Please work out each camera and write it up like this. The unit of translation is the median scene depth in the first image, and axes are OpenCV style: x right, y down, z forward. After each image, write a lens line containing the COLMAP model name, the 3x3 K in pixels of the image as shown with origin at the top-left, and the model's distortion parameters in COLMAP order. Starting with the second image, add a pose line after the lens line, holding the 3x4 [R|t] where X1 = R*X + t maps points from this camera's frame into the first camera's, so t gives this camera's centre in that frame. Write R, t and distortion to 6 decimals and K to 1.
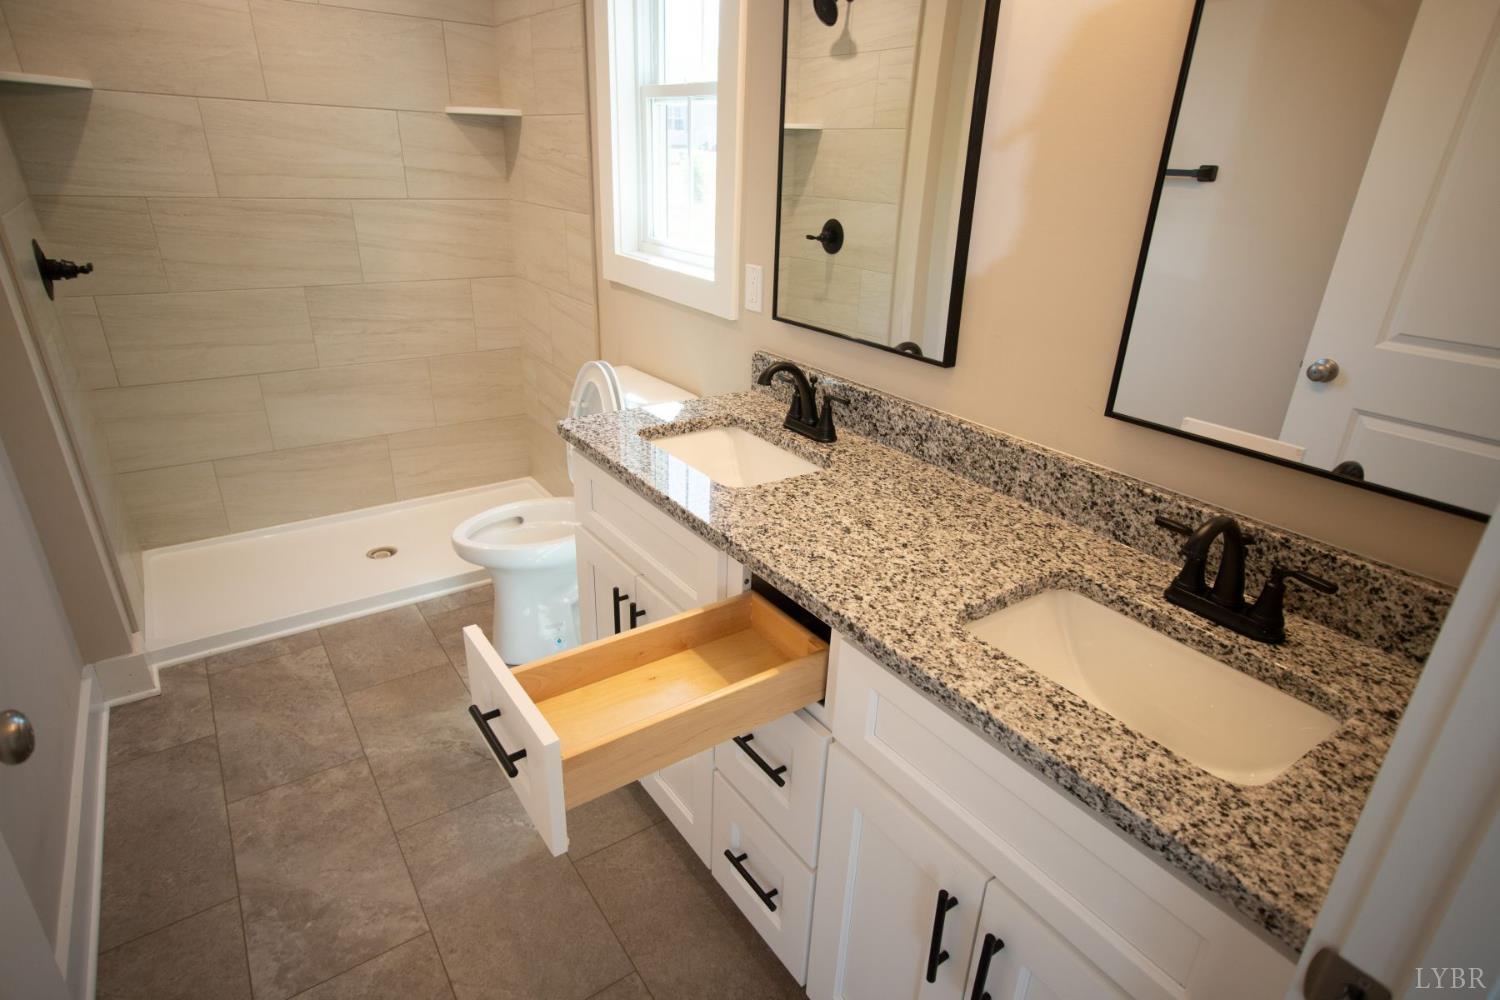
lens RADIAL K [[811.1, 0, 744.5], [0, 811.1, 503.3], [0, 0, 1]] dist [0.000220, 0.015887]
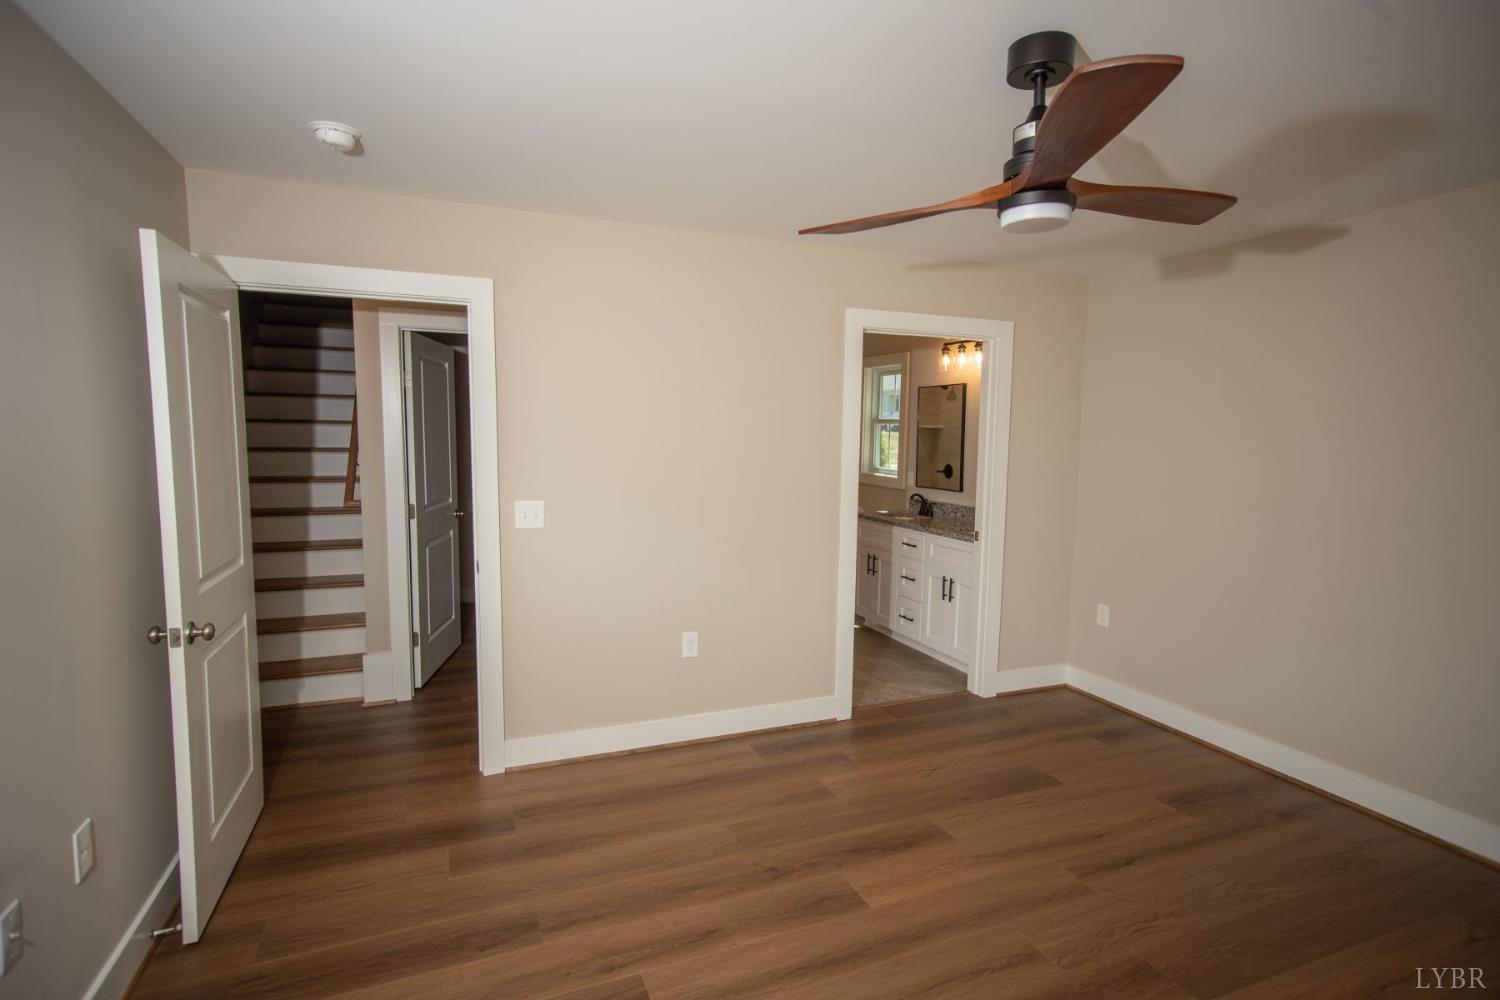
lens RADIAL K [[774.3, 0, 748.2], [0, 774.3, 507.1], [0, 0, 1]] dist [0.005088, 0.000403]
pose [[0.976840, -0.000427, -0.213968, 0.058430], [-0.065356, 0.951613, -0.300269, 1.147143], [0.203743, 0.307299, 0.929546, -2.771590]]
